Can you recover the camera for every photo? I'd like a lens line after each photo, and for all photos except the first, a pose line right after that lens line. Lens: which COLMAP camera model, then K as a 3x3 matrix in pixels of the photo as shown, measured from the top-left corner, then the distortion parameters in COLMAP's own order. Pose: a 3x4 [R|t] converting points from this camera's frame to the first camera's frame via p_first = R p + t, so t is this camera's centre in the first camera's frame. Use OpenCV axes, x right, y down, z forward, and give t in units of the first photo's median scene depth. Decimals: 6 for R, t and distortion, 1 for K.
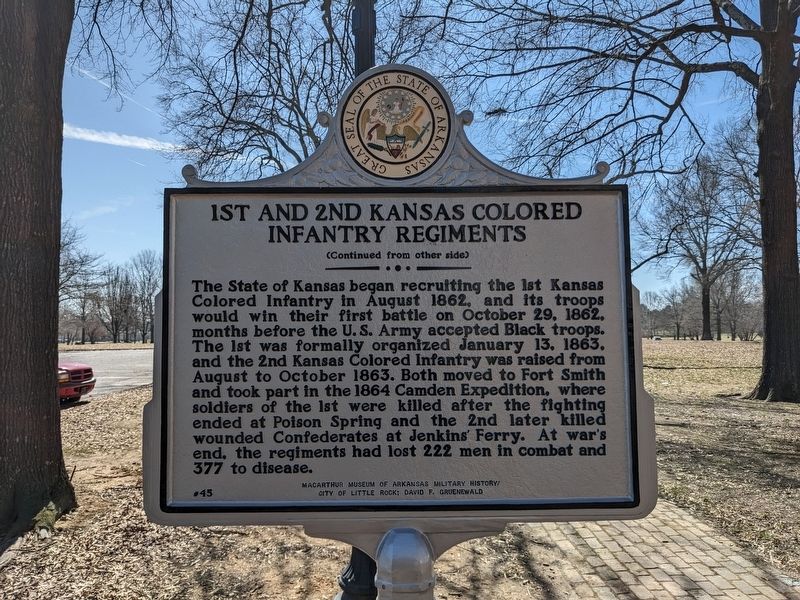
lens RADIAL K [[631.2, 0, 400.0], [0, 631.2, 300.0], [0, 0, 1]] dist [-0.000522, -0.038691]
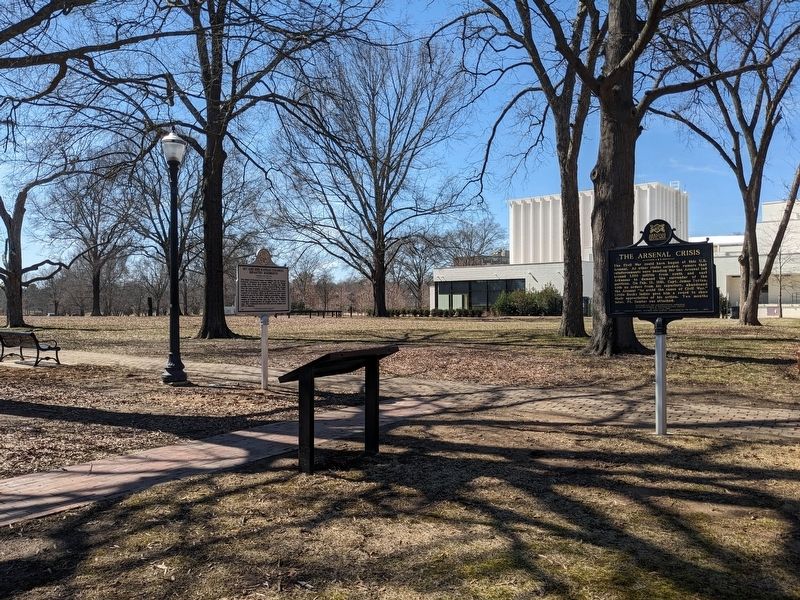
lens RADIAL K [[631.2, 0, 400.0], [0, 631.2, 300.0], [0, 0, 1]] dist [-0.000522, -0.038691]
pose [[0.587522, 0.011040, 0.809133, -0.102555], [-0.036833, 0.999235, 0.013111, 0.001025], [-0.808370, -0.037506, 0.587479, -0.093262]]
